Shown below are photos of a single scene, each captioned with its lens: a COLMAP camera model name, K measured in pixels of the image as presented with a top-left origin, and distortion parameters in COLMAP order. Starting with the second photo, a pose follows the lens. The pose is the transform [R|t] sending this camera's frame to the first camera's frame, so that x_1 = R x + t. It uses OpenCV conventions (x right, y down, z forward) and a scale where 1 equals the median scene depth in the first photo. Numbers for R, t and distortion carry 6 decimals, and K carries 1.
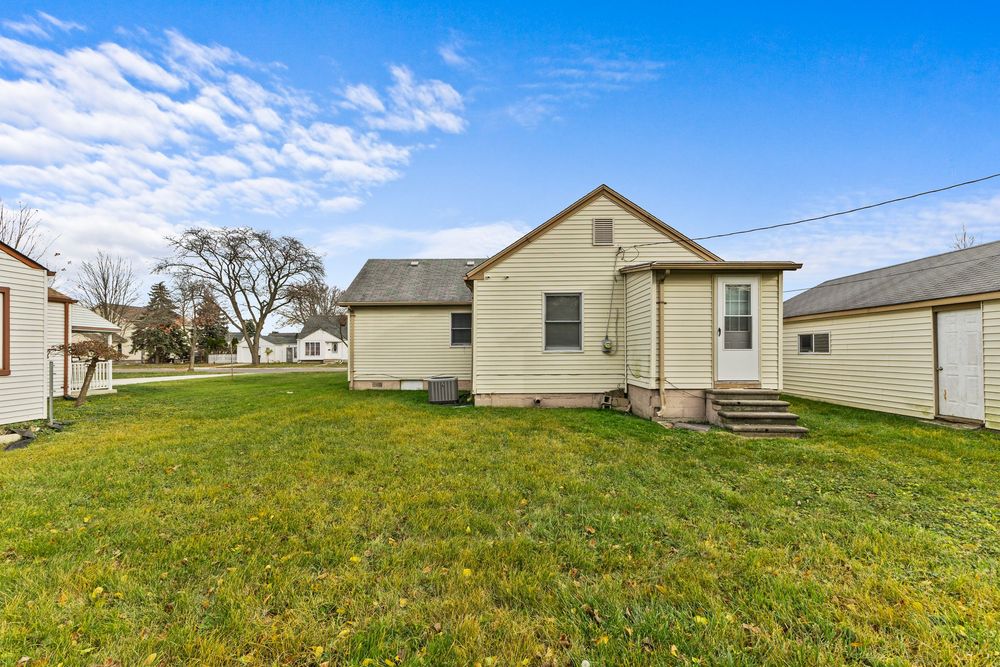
lens RADIAL K [[435.1, 0, 500.7], [0, 435.1, 345.4], [0, 0, 1]] dist [0.010907, -0.000056]
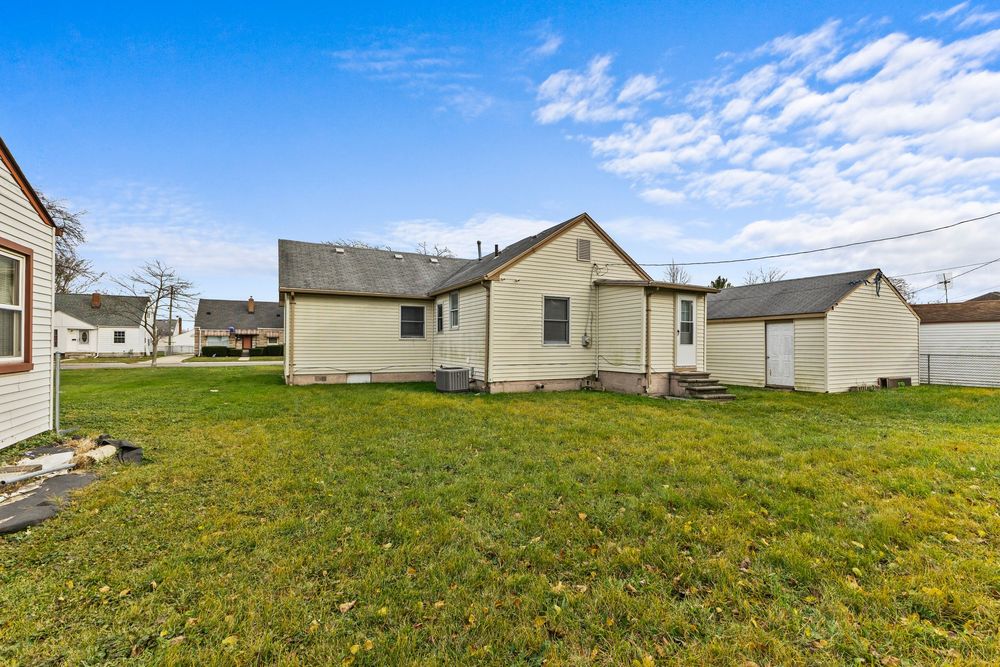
lens RADIAL K [[431.5, 0, 501.2], [0, 431.5, 340.9], [0, 0, 1]] dist [0.006505, -0.000058]
pose [[0.886183, 0.013293, 0.463145, -0.554031], [-0.015408, 0.999881, 0.000784, 0.003725], [-0.463079, -0.007831, 0.886282, 0.003006]]
